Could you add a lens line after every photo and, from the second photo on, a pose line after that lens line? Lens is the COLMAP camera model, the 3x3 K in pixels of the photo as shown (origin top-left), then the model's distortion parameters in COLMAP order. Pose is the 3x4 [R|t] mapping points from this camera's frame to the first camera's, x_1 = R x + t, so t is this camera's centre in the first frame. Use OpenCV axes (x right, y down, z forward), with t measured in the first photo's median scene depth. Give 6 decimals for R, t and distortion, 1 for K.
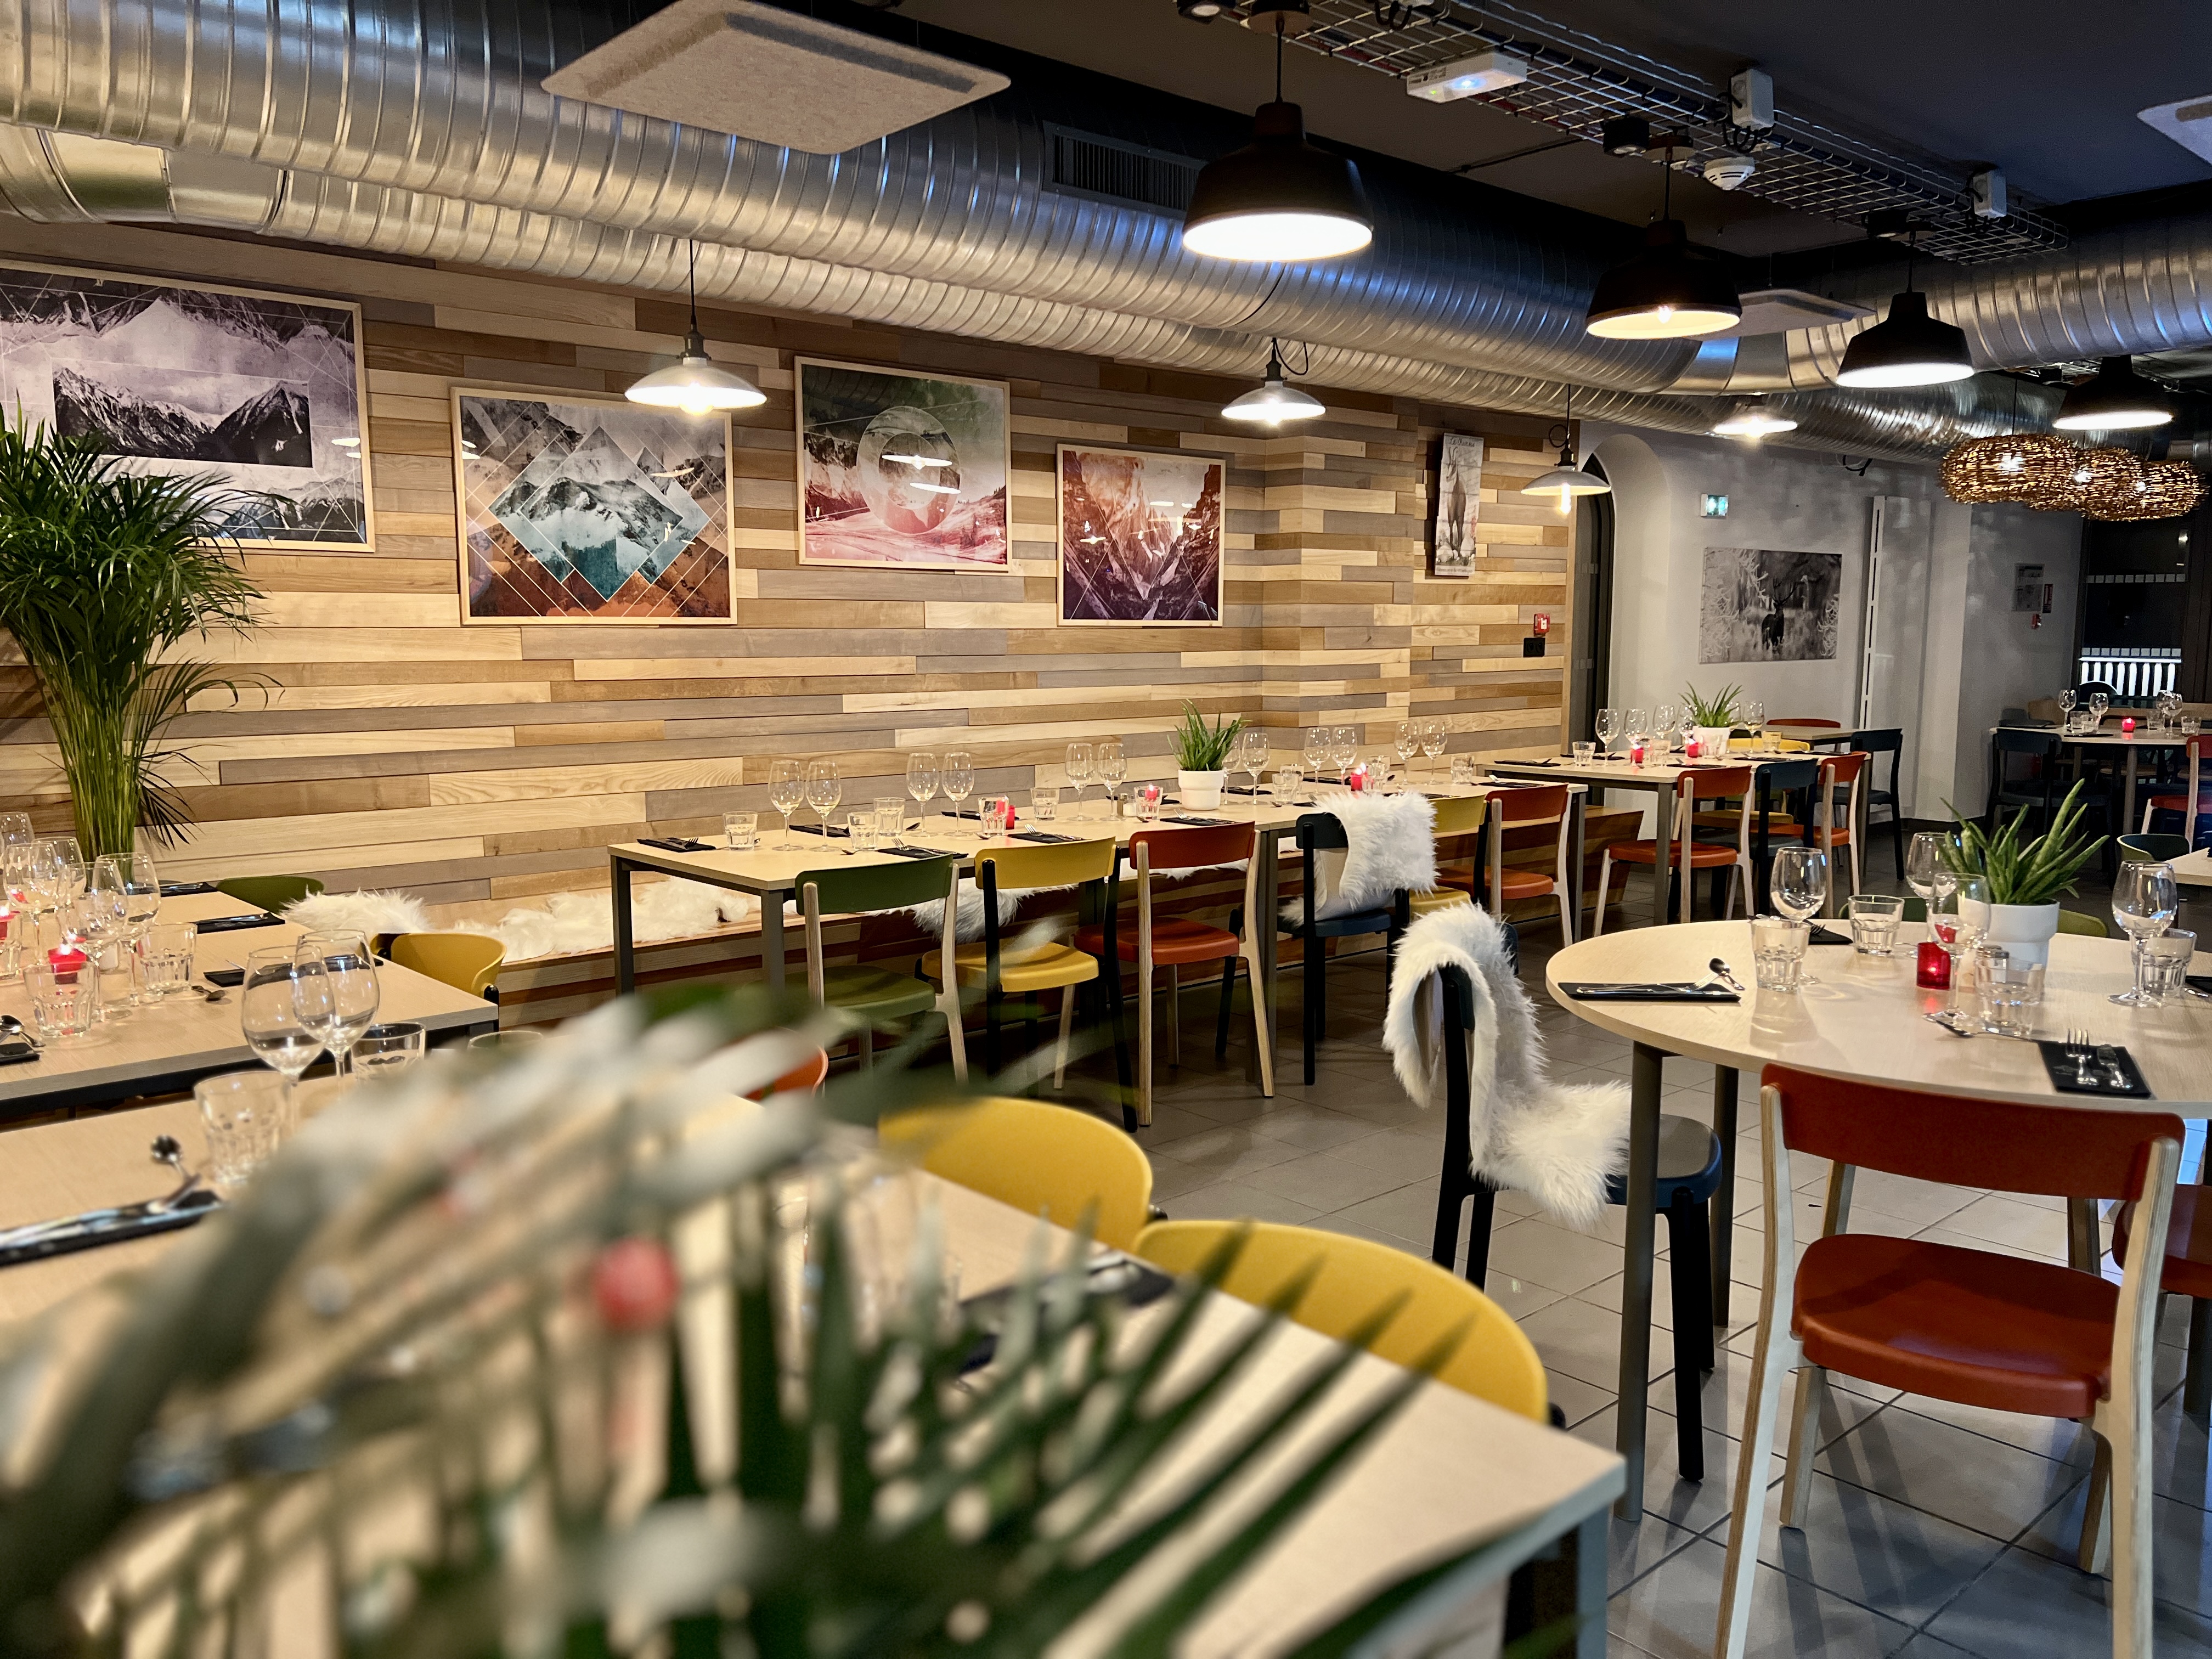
lens RADIAL K [[1666.6, 0, 1097.8], [0, 1666.6, 827.7], [0, 0, 1]] dist [0.047081, -0.042335]
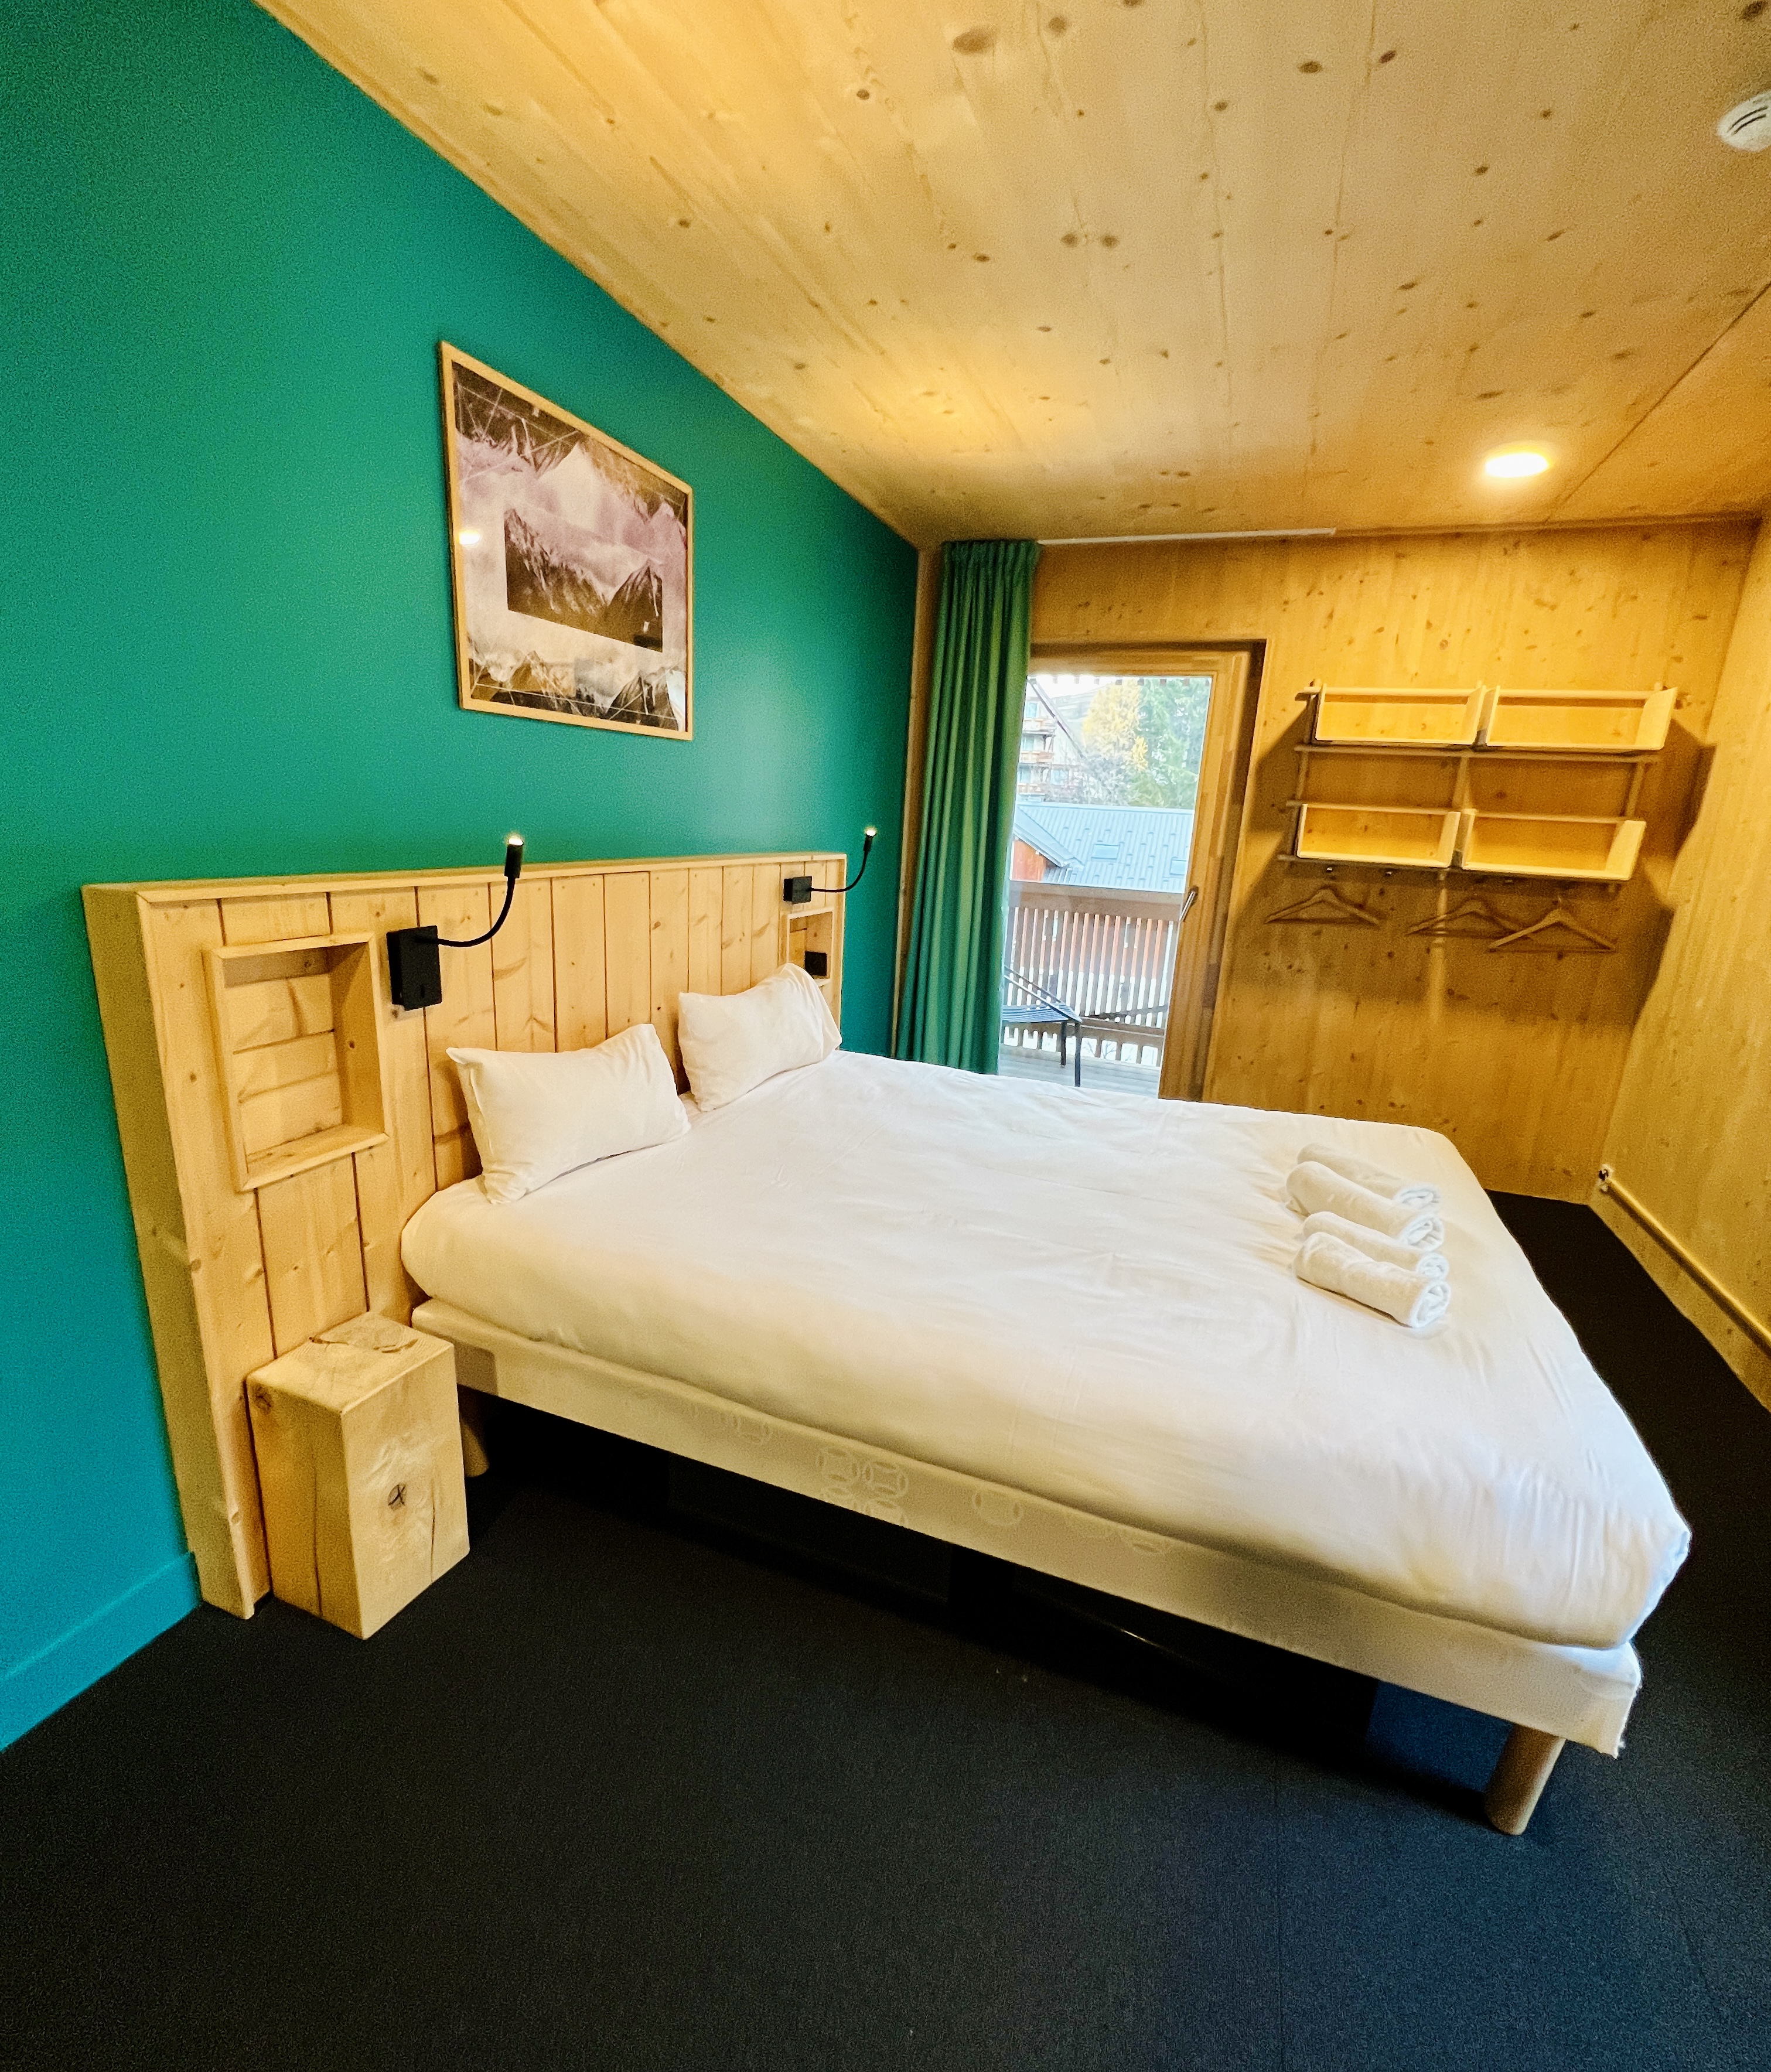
lens RADIAL K [[946.6, 0, 886.7], [0, 946.6, 1047.2], [0, 0, 1]] dist [-0.002181, 0.002342]
pose [[0.884480, -0.070658, 0.461197, -0.657472], [0.002086, 0.989056, 0.147528, -0.066031], [-0.466574, -0.129523, 0.874947, 0.427240]]
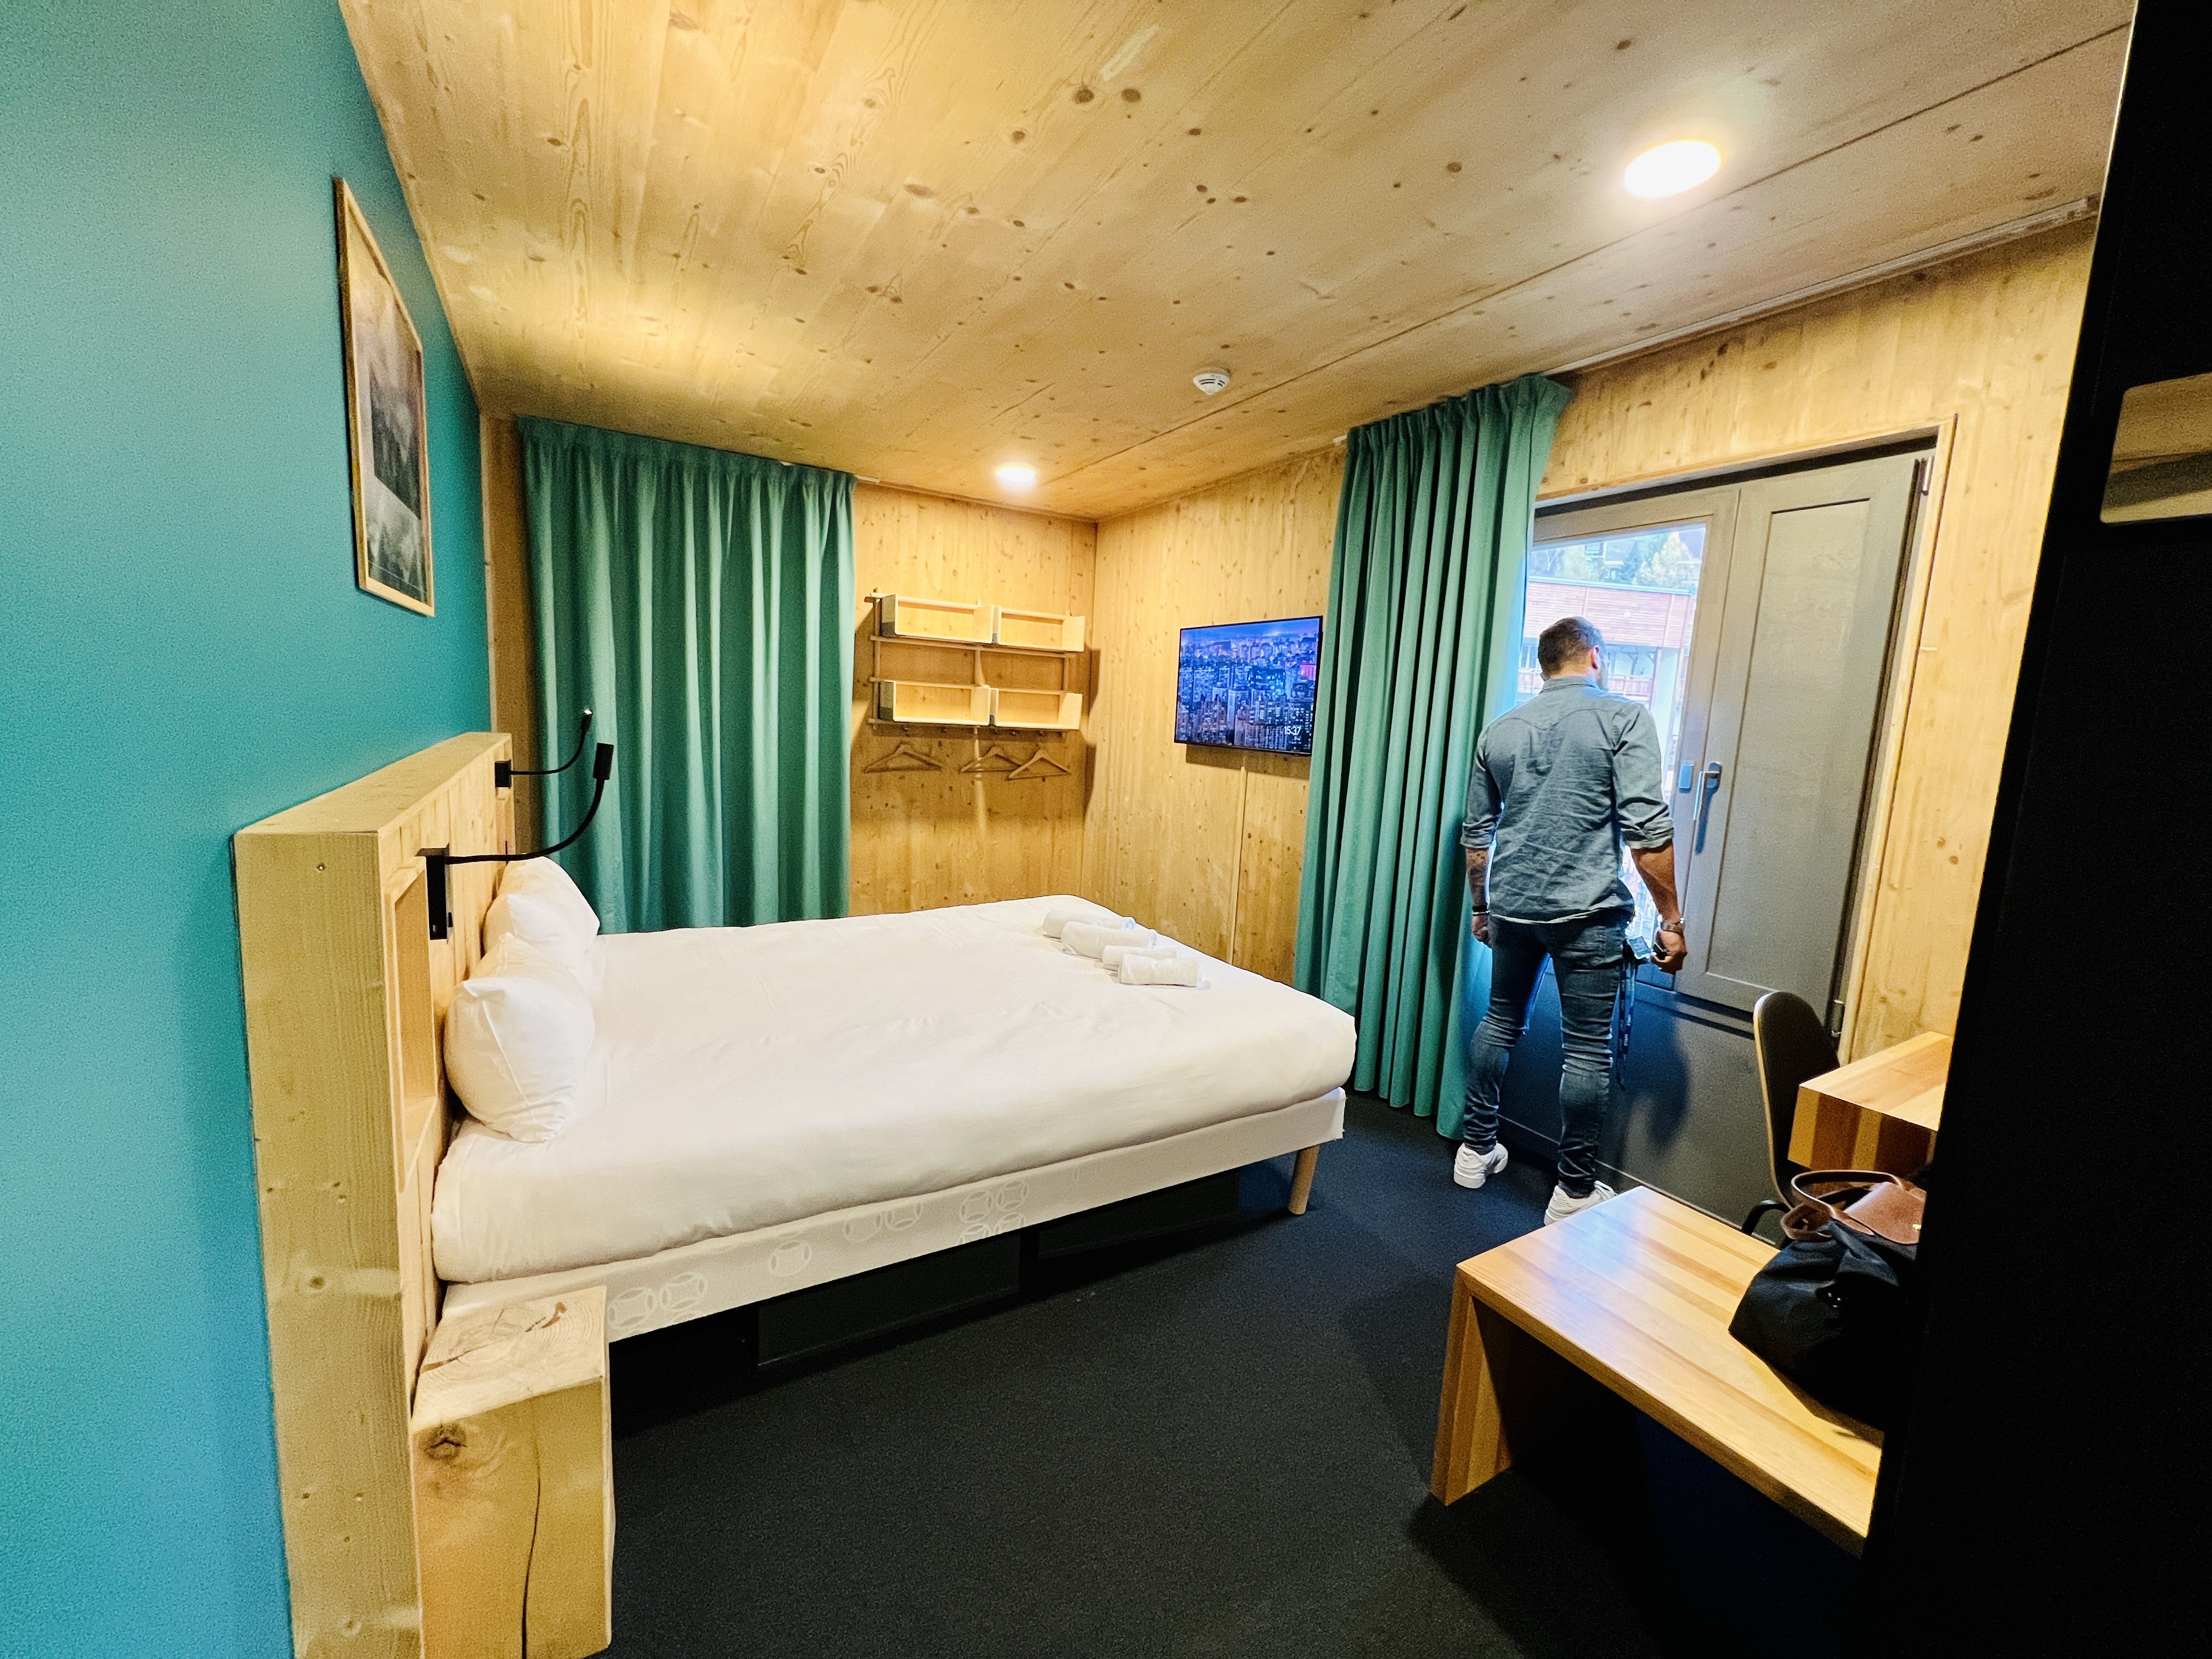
lens RADIAL K [[888.7, 0, 1102.3], [0, 888.7, 827.8], [0, 0, 1]] dist [-0.000934, 0.000697]
pose [[0.190705, -0.122023, 0.974034, -0.923397], [0.060489, 0.991819, 0.112408, -0.087330], [-0.979782, 0.037482, 0.196526, 0.582900]]
